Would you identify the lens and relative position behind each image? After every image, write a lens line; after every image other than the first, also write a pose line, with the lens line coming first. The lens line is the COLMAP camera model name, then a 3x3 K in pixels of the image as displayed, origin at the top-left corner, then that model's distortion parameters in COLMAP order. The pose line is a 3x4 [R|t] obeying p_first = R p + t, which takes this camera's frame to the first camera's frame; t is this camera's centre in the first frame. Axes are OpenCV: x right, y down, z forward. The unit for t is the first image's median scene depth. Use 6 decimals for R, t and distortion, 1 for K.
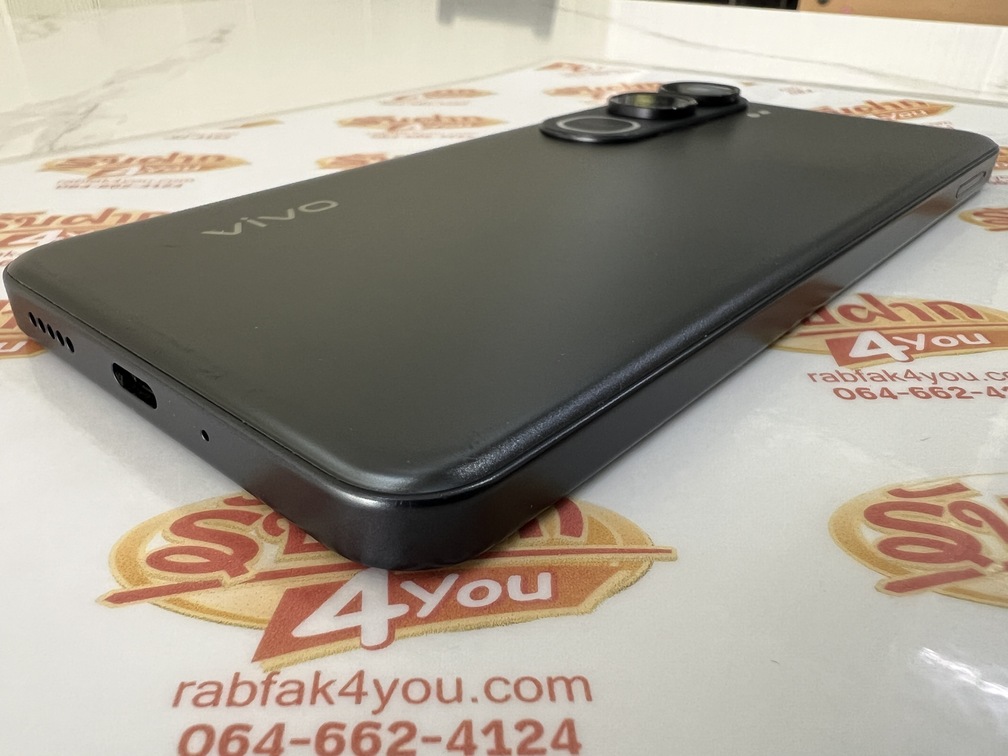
lens RADIAL K [[776.3, 0, 504.0], [0, 776.3, 378.0], [0, 0, 1]] dist [-0.000894, -0.009560]
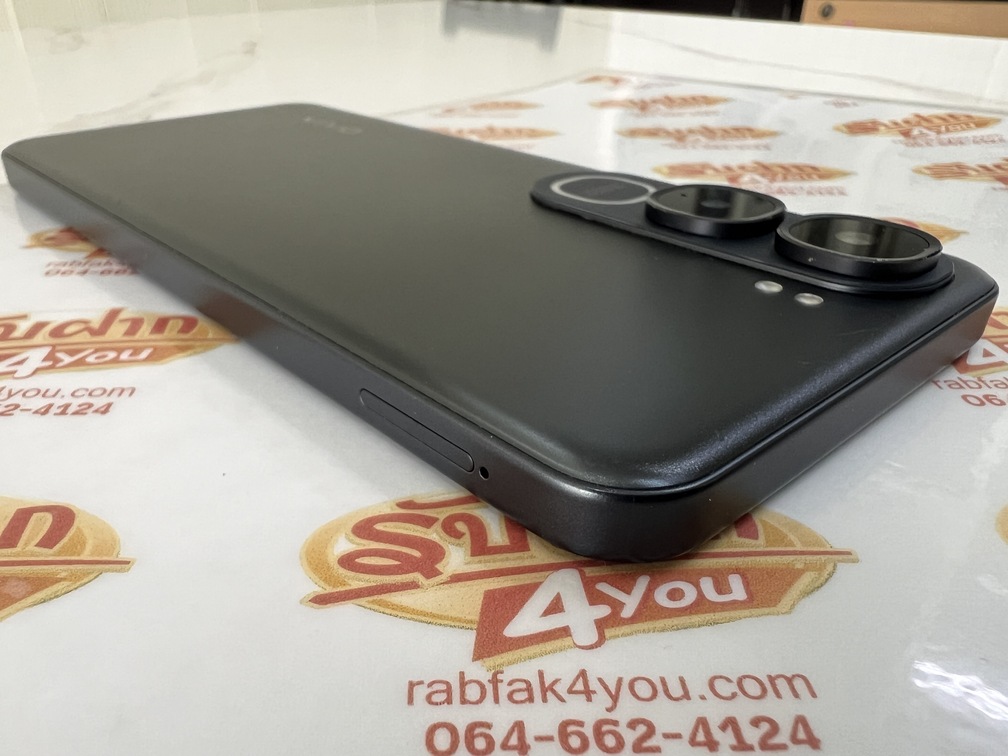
lens RADIAL K [[776.3, 0, 504.0], [0, 776.3, 378.0], [0, 0, 1]] dist [-0.000894, -0.009560]
pose [[0.999988, 0.000386, 0.004900, -0.267717], [-0.000317, 0.999901, -0.014045, 0.008071], [-0.004905, 0.014043, 0.999889, -0.021719]]
